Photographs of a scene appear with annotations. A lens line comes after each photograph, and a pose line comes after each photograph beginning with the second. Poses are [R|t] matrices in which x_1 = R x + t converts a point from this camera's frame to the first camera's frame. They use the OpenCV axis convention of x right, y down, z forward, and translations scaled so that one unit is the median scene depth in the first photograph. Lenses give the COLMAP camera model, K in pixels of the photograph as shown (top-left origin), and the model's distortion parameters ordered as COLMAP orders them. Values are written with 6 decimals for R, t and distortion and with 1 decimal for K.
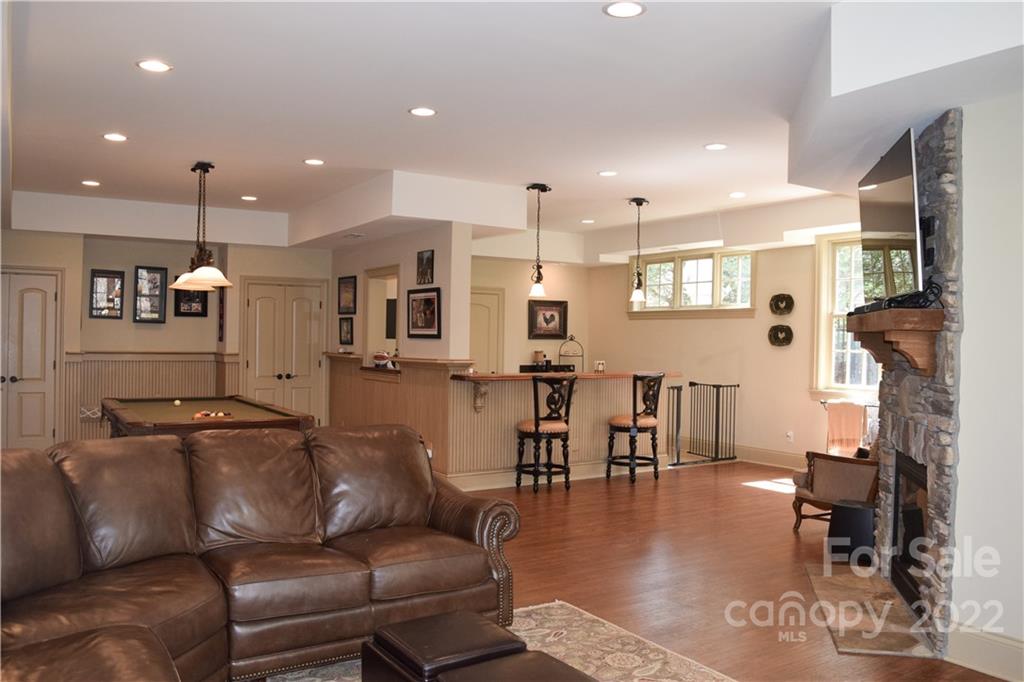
lens RADIAL K [[807.8, 0, 517.9], [0, 807.8, 337.2], [0, 0, 1]] dist [-0.078571, -0.002543]
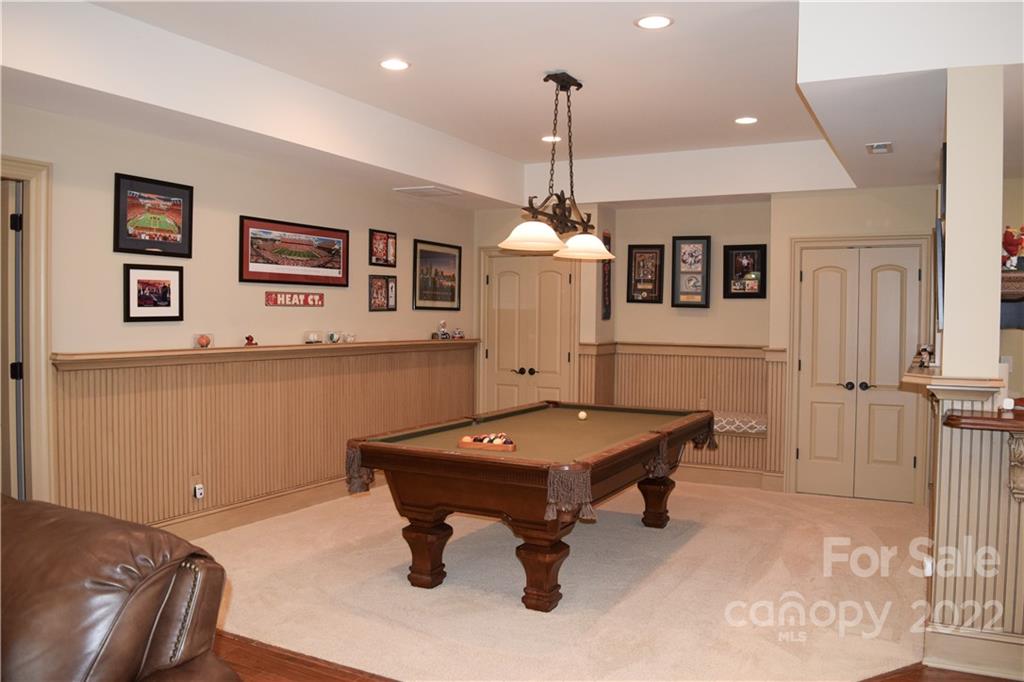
lens RADIAL K [[807.8, 0, 514.7], [0, 807.8, 337.2], [0, 0, 1]] dist [-0.078571, -0.002543]
pose [[0.497530, 0.013261, -0.867345, 0.143689], [-0.003276, 0.999905, 0.013409, 0.001148], [0.867441, -0.003830, 0.497526, 0.462441]]
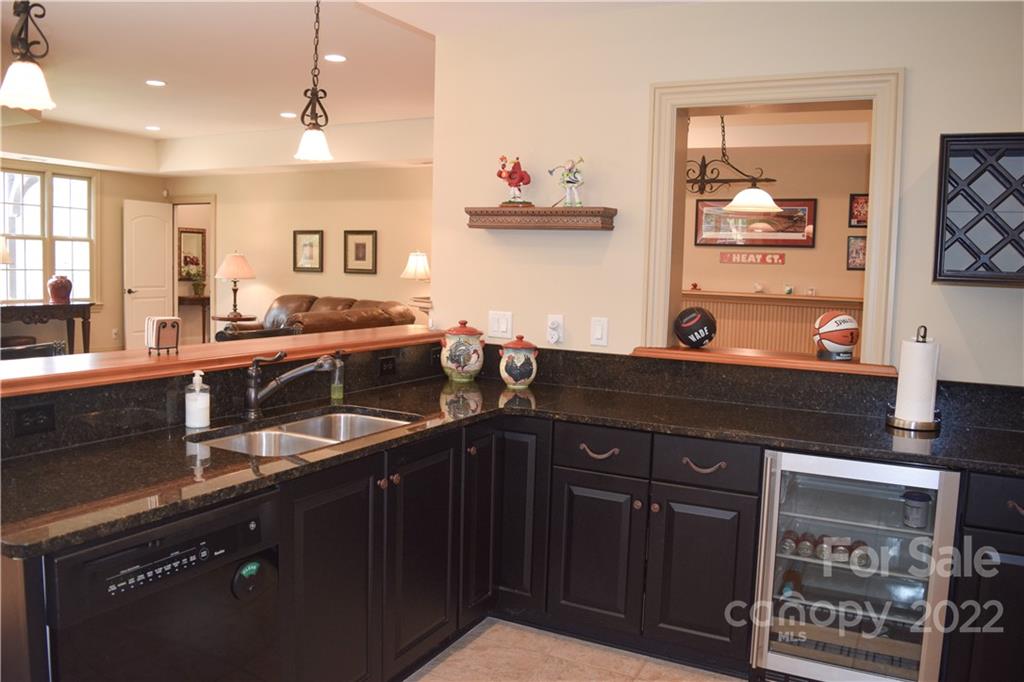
lens RADIAL K [[807.8, 0, 511.7], [0, 807.8, 337.9], [0, 0, 1]] dist [-0.078571, -0.002543]
pose [[-0.866880, 0.000557, -0.498516, 0.124356], [-0.045320, 0.995770, 0.079921, 0.006781], [0.496452, 0.091874, -0.863188, 1.216217]]
